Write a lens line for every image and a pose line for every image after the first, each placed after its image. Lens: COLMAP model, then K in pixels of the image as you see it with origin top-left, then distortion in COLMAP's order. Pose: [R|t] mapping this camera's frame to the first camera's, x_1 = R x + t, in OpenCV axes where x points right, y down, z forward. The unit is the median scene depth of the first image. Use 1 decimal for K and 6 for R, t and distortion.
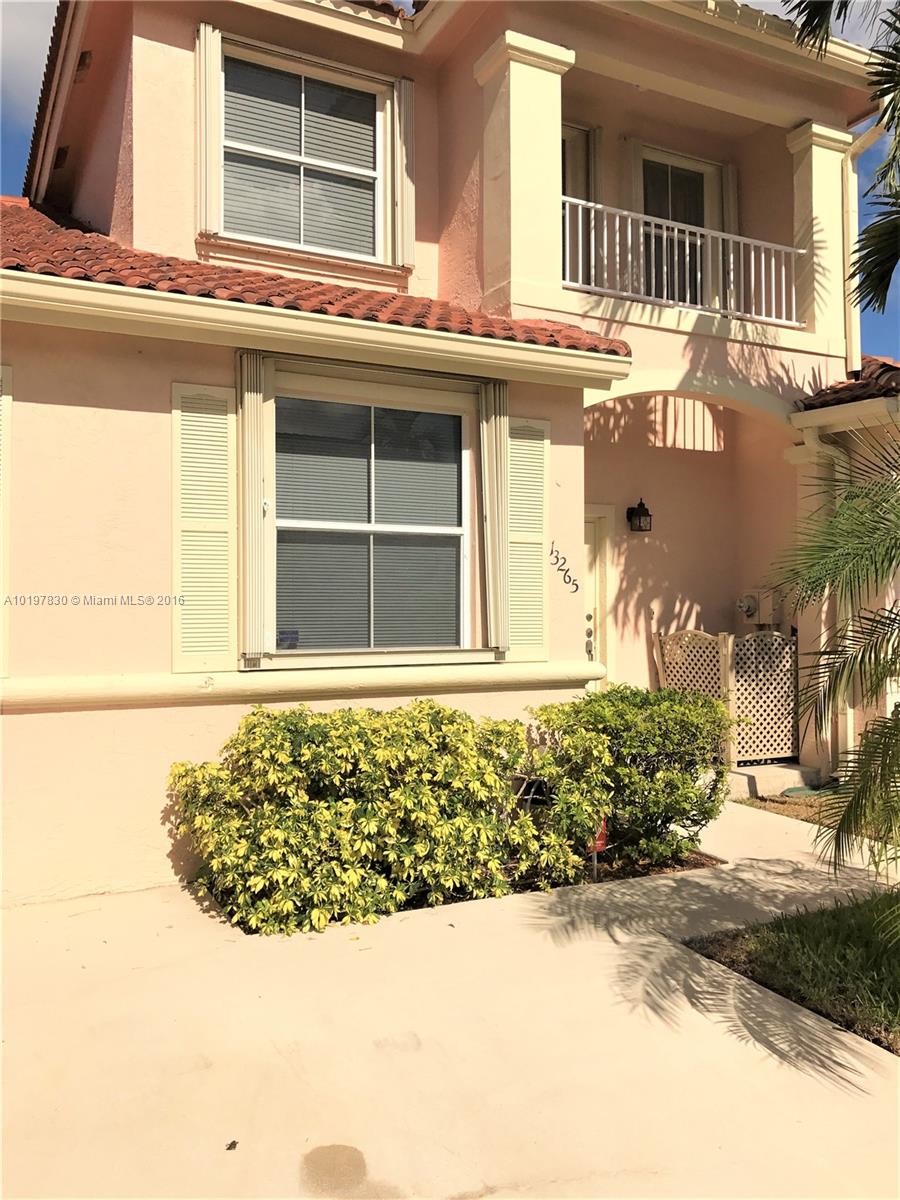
lens RADIAL K [[984.0, 0, 455.5], [0, 984.0, 587.9], [0, 0, 1]] dist [0.030621, -0.039978]
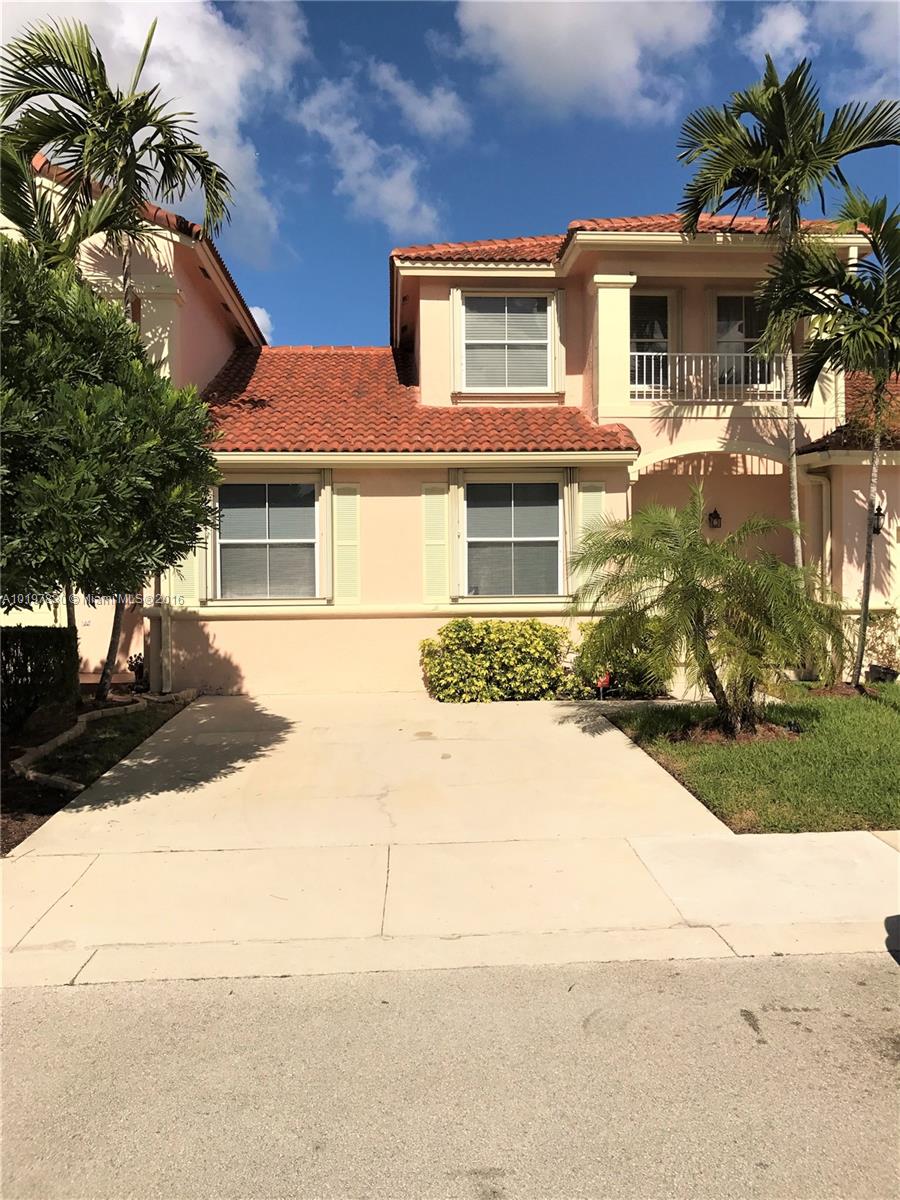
lens RADIAL K [[984.0, 0, 450.3], [0, 984.0, 601.6], [0, 0, 1]] dist [0.030621, -0.039978]
pose [[0.914029, 0.003137, -0.405636, 0.672292], [0.017253, 0.998765, 0.046601, -0.027625], [0.405281, -0.049593, 0.912846, -1.046847]]
